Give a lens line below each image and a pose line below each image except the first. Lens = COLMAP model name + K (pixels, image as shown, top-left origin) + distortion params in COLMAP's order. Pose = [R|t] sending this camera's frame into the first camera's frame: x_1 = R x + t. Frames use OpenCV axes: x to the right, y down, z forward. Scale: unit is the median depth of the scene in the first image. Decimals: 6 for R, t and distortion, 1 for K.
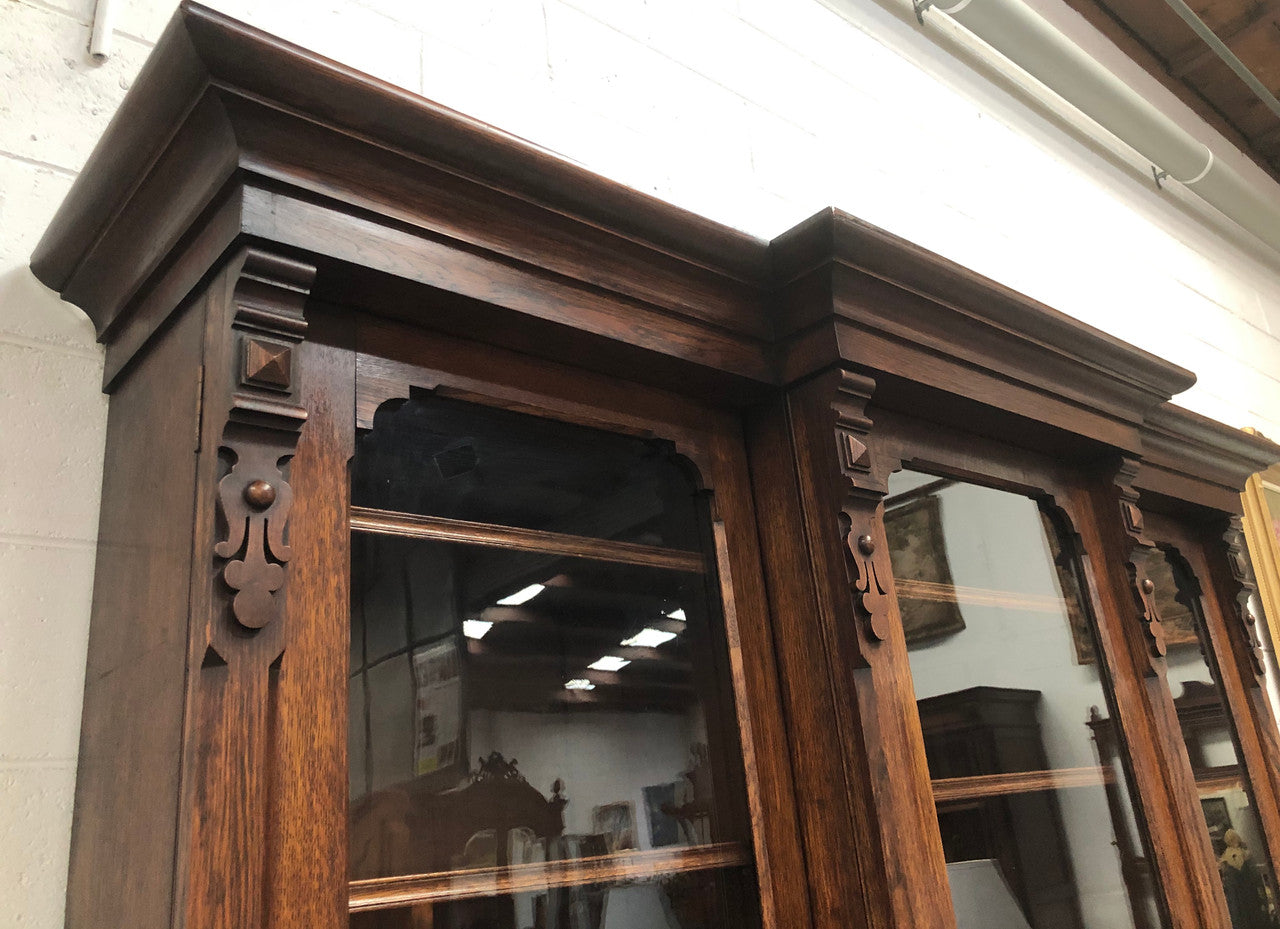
lens RADIAL K [[1035.2, 0, 642.3], [0, 1035.2, 452.5], [0, 0, 1]] dist [0.018009, -0.007604]
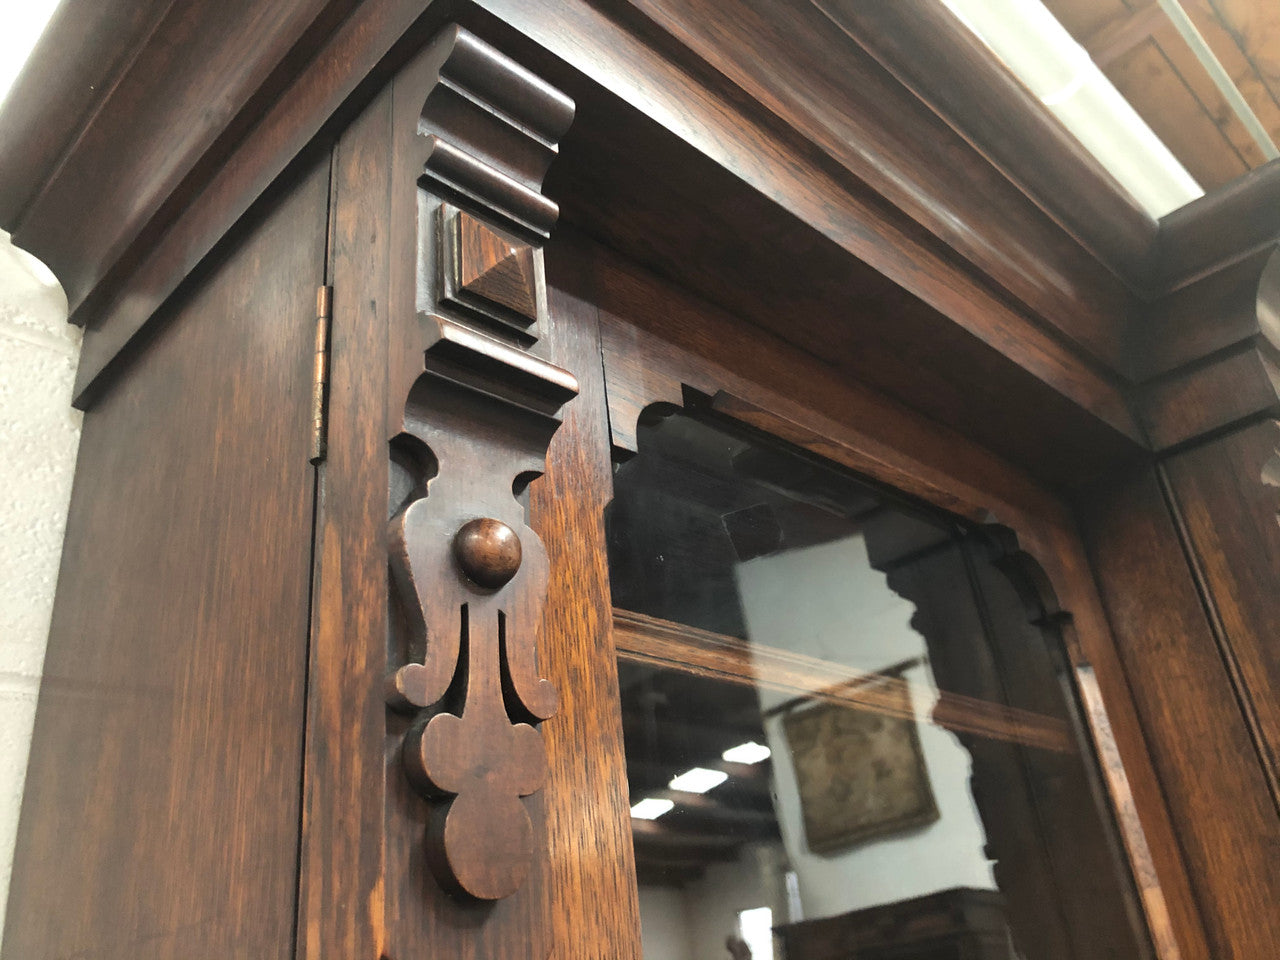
lens RADIAL K [[1054.9, 0, 627.3], [0, 1054.9, 478.4], [0, 0, 1]] dist [0.035216, -0.046475]
pose [[0.998681, 0.025057, 0.044821, -0.307348], [-0.019100, 0.991498, -0.128711, 0.059486], [-0.047665, 0.127685, 0.990669, 0.532634]]
